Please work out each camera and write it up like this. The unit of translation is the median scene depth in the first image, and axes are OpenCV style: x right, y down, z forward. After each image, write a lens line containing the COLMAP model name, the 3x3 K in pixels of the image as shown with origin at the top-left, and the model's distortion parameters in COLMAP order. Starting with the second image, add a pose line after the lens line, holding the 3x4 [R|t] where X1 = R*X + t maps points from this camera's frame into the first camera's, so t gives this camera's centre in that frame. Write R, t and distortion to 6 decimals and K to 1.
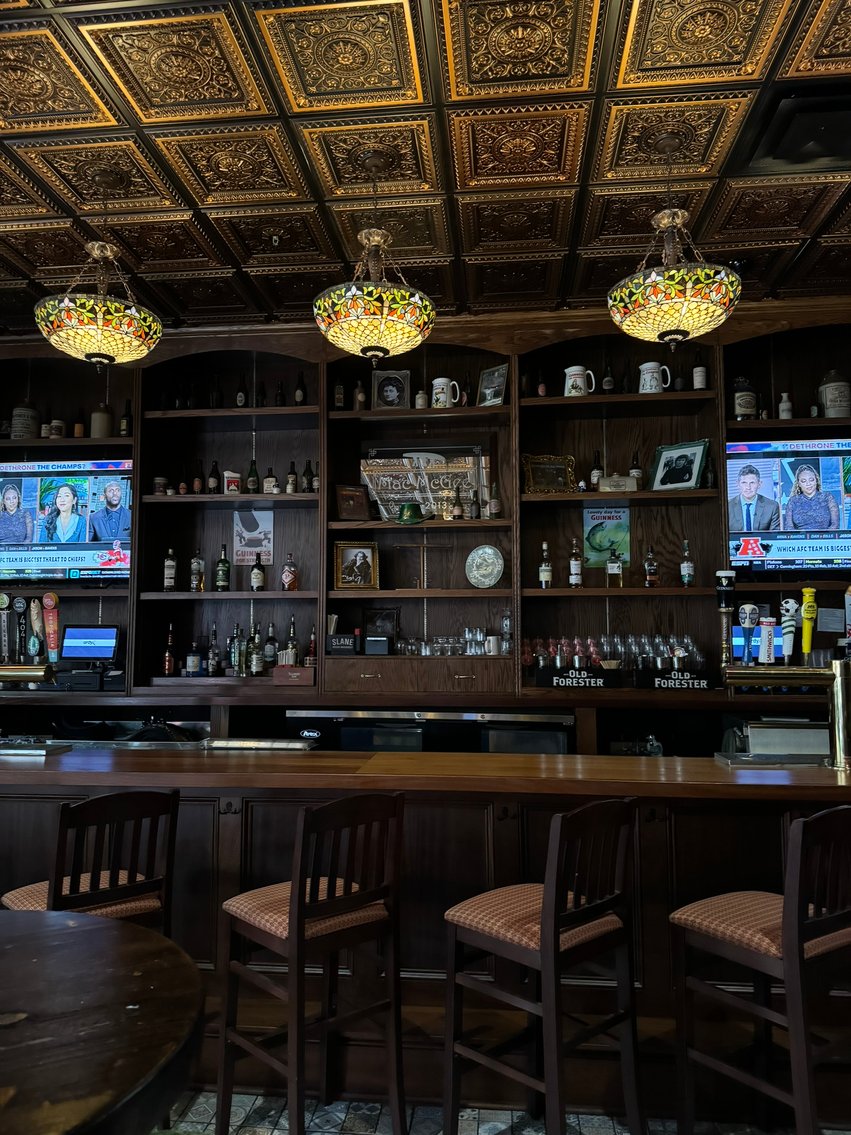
lens RADIAL K [[810.7, 0, 425.4], [0, 810.7, 565.5], [0, 0, 1]] dist [-0.002548, -0.010586]
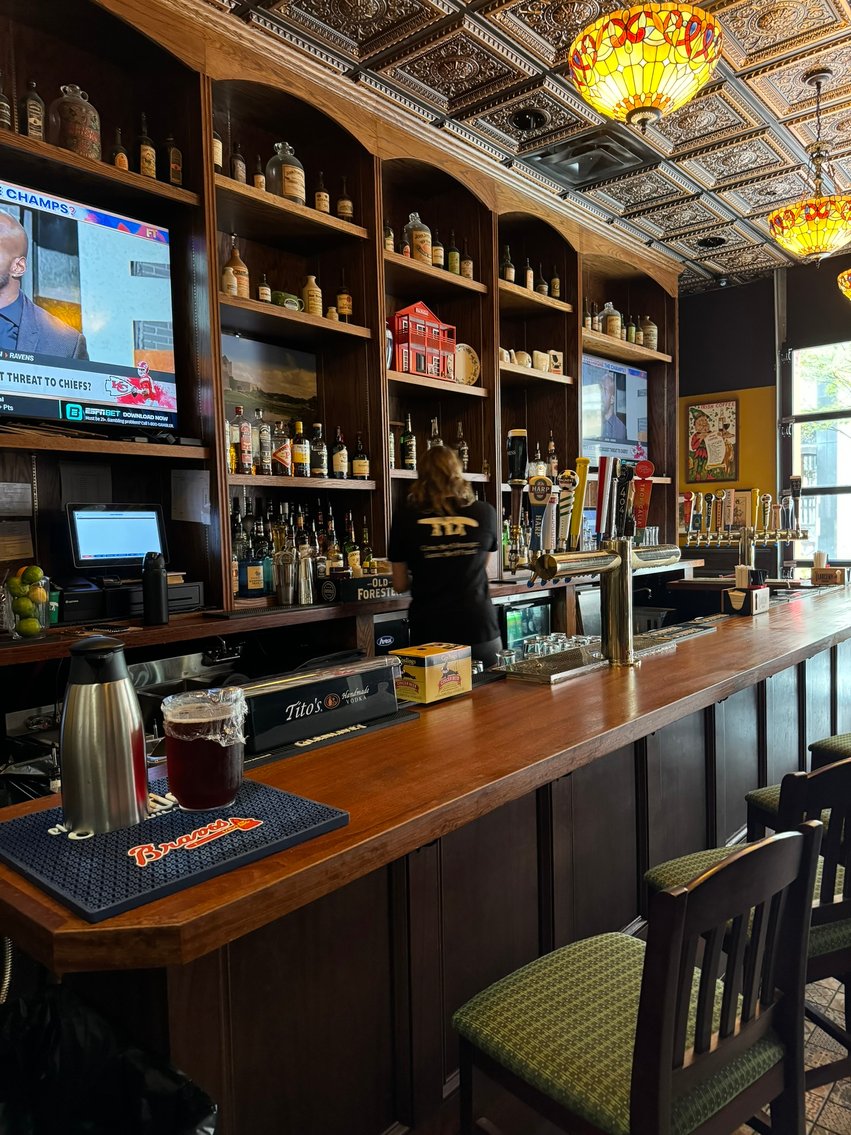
lens RADIAL K [[810.7, 0, 423.5], [0, 810.7, 577.7], [0, 0, 1]] dist [-0.002548, -0.010586]
pose [[0.577327, -0.060166, 0.814293, -0.747935], [-0.049471, 0.992872, 0.108435, 0.050538], [-0.815013, -0.102886, 0.570235, 0.481020]]
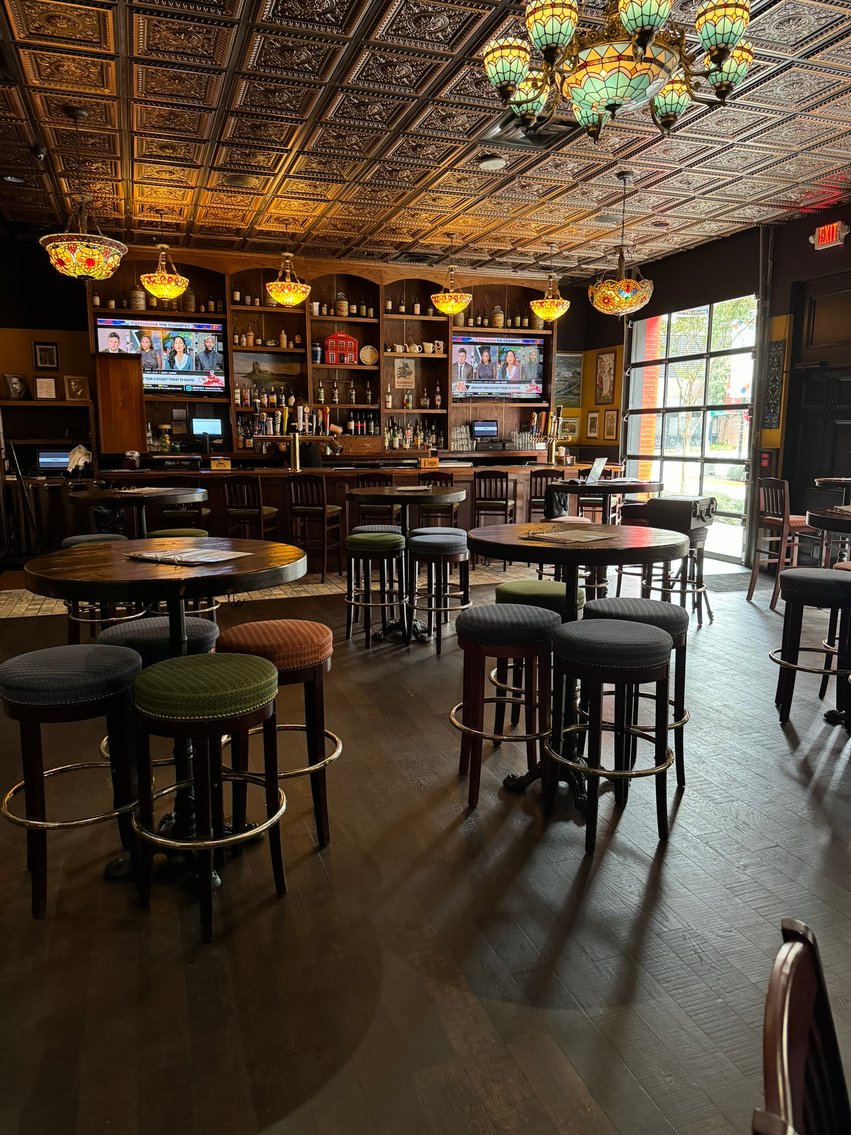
lens RADIAL K [[810.7, 0, 425.0], [0, 810.7, 562.2], [0, 0, 1]] dist [-0.002548, -0.010586]
pose [[0.905400, -0.062344, 0.419956, -0.736355], [-0.044562, 0.969741, 0.240034, -0.071156], [-0.422214, -0.236041, 0.875226, -0.888247]]
